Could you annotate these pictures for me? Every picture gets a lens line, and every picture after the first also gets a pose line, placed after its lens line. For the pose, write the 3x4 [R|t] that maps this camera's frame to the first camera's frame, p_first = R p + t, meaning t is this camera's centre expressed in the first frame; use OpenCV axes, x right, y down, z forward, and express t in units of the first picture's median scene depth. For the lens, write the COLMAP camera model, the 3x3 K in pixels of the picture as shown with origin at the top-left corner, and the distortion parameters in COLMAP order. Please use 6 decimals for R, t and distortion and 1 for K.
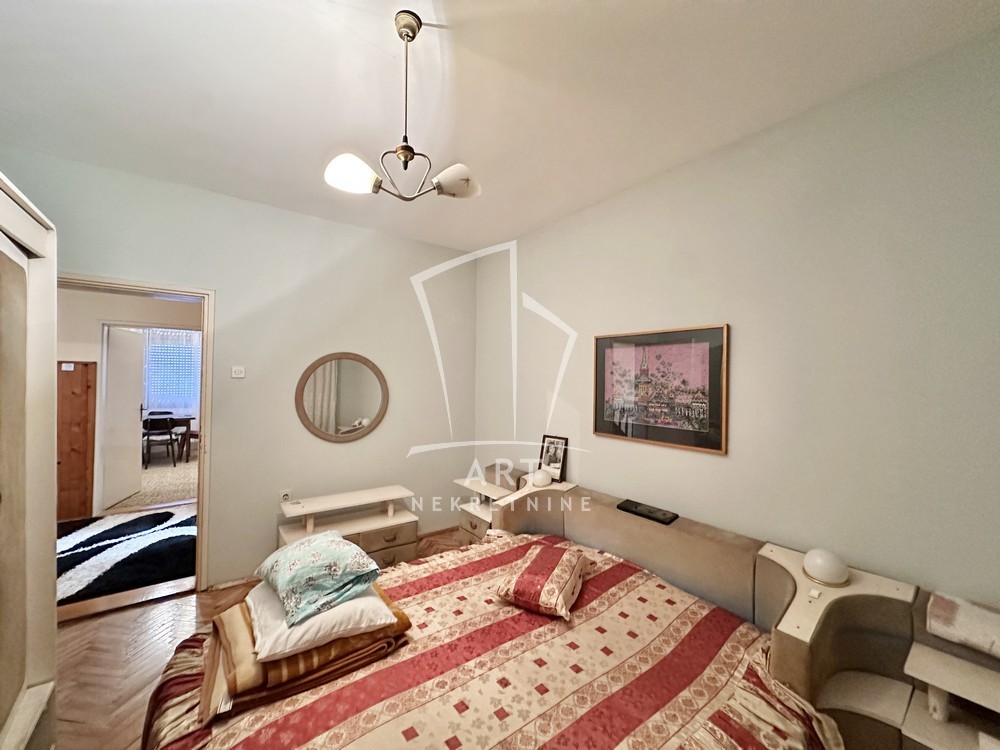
lens RADIAL K [[397.6, 0, 501.7], [0, 397.6, 376.2], [0, 0, 1]] dist [-0.003127, 0.000739]
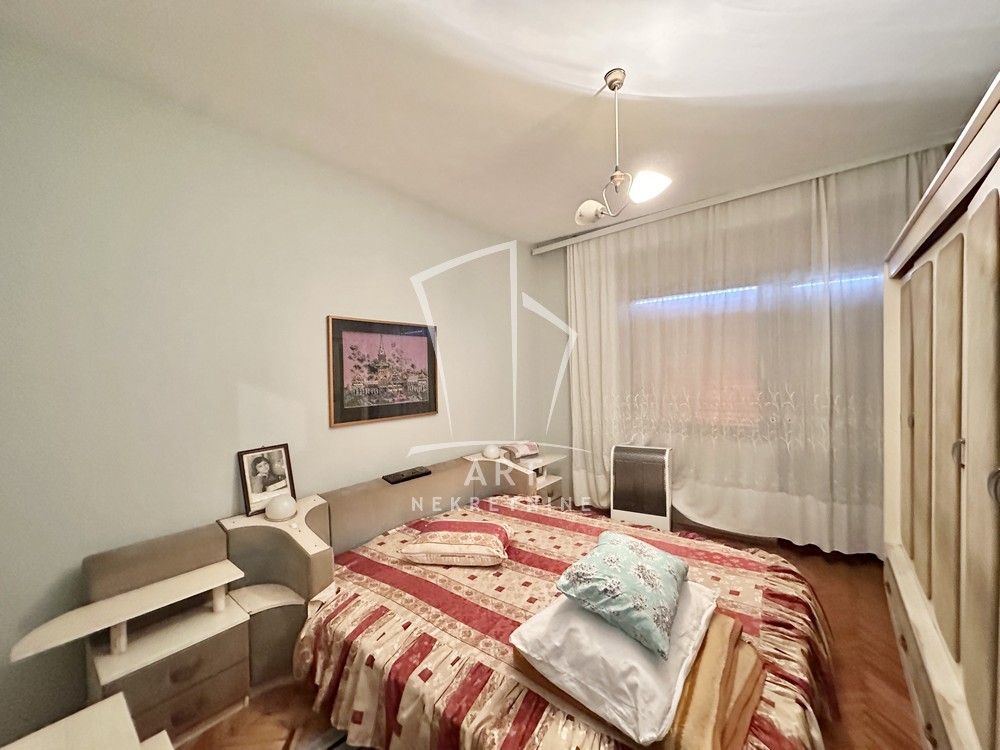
lens RADIAL K [[397.6, 0, 498.1], [0, 397.6, 374.9], [0, 0, 1]] dist [-0.003127, 0.000739]
pose [[-0.242124, -0.016630, 0.970103, -0.823572], [0.014630, 0.999677, 0.020788, 0.020506], [-0.970135, 0.019226, -0.241802, 0.992865]]
